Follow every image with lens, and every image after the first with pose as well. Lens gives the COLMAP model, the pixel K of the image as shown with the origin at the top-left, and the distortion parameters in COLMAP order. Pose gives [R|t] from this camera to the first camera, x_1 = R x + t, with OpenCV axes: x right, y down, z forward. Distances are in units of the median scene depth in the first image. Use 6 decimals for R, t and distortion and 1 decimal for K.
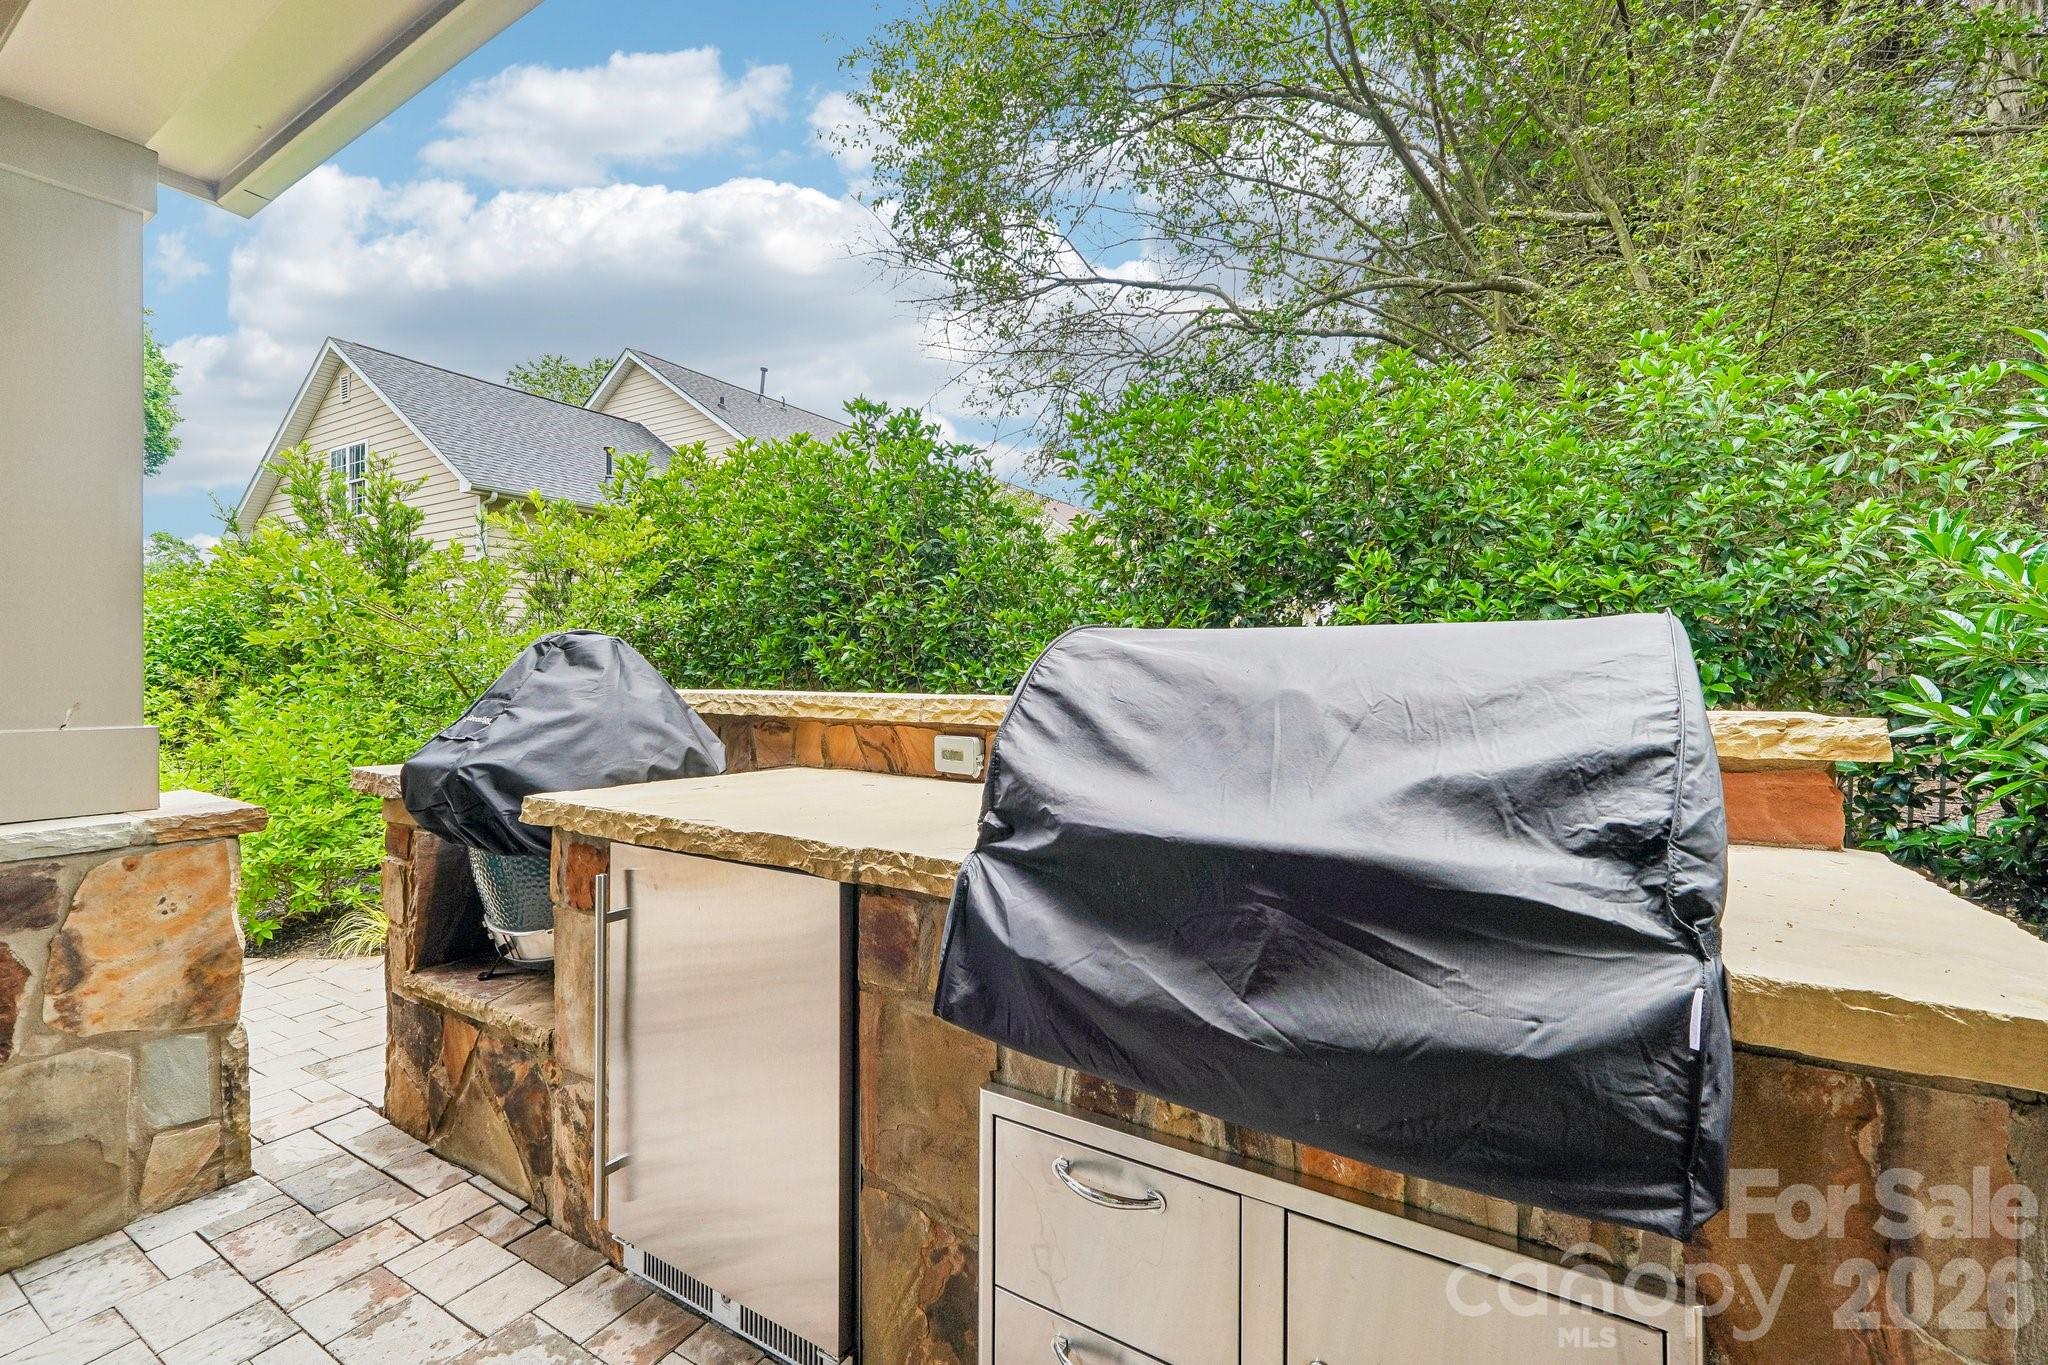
lens RADIAL K [[860.5, 0, 1025.7], [0, 860.5, 678.8], [0, 0, 1]] dist [-0.009831, 0.002371]
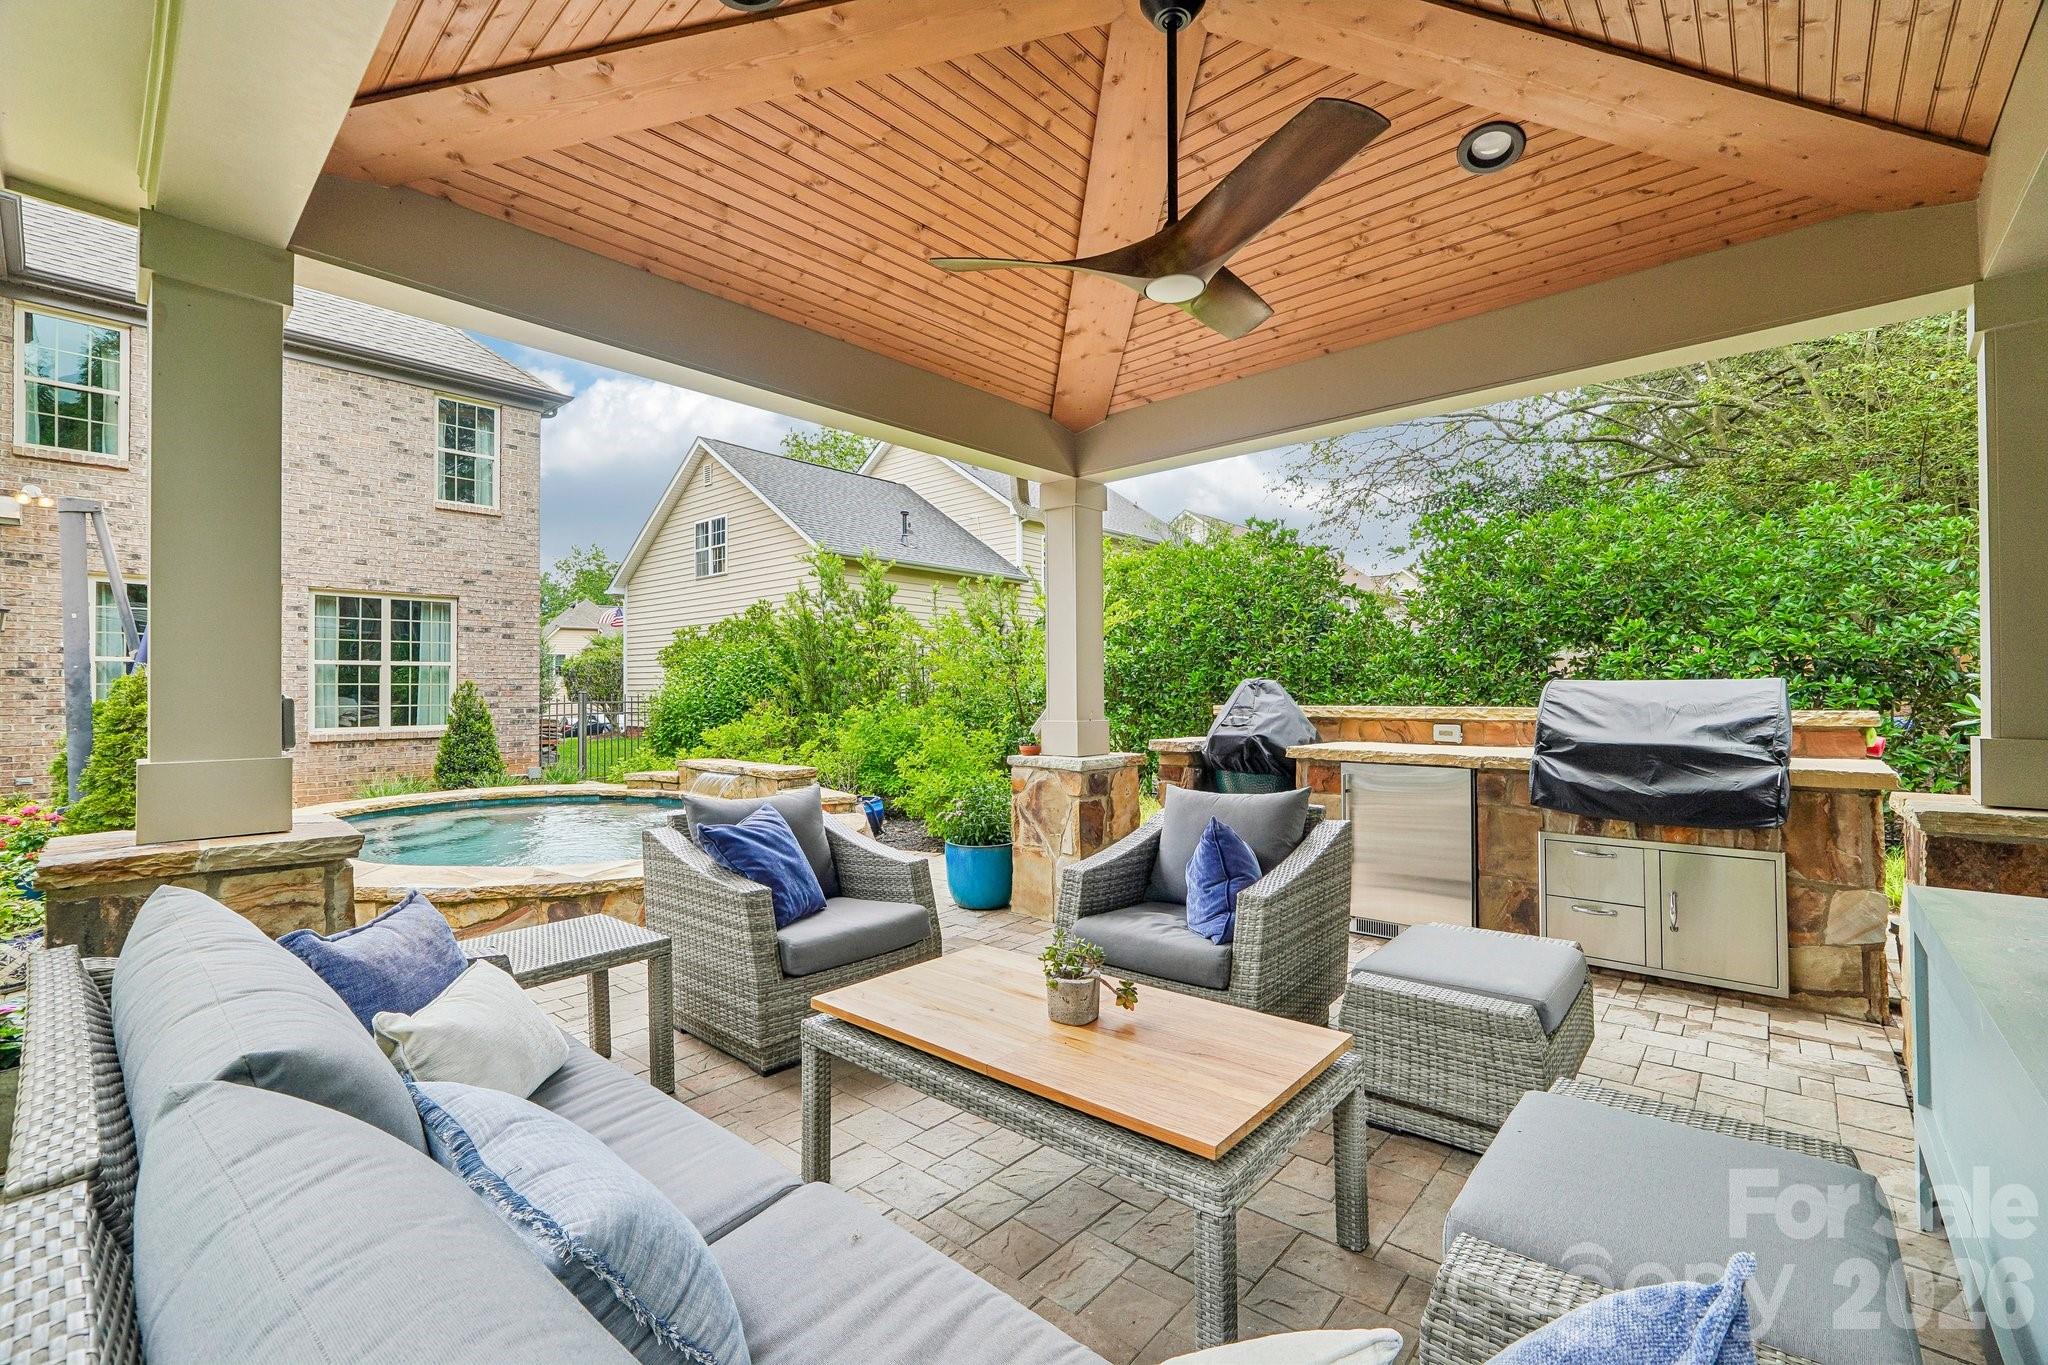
lens RADIAL K [[860.5, 0, 1024.2], [0, 860.5, 680.1], [0, 0, 1]] dist [-0.009831, 0.002371]
pose [[0.984354, -0.009237, -0.175960, -1.219835], [0.005776, 0.999780, -0.020171, -0.014215], [0.176108, 0.018839, 0.984191, -2.179176]]
